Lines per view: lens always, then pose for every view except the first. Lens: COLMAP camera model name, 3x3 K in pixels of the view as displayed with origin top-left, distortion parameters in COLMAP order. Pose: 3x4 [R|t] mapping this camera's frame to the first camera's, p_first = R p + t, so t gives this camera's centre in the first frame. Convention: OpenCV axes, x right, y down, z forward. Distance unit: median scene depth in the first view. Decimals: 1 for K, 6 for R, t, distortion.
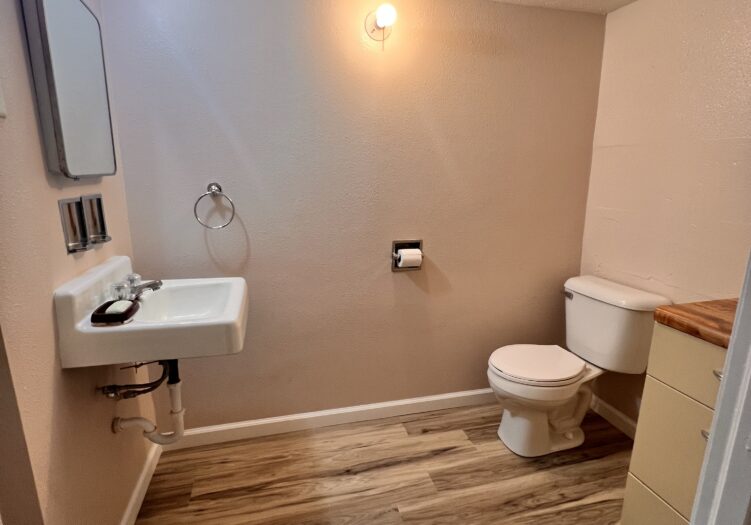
lens RADIAL K [[402.0, 0, 375.1], [0, 402.0, 263.0], [0, 0, 1]] dist [-0.001813, 0.000510]
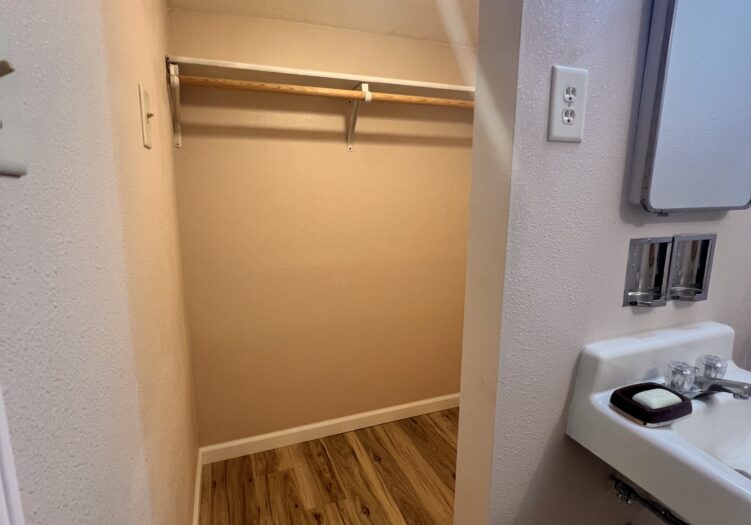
lens RADIAL K [[402.0, 0, 373.7], [0, 402.0, 264.2], [0, 0, 1]] dist [-0.001813, 0.000510]
pose [[0.123450, 0.179089, -0.976057, -0.066123], [-0.228969, 0.962181, 0.147584, -0.106717], [0.965574, 0.205268, 0.159787, 0.382638]]
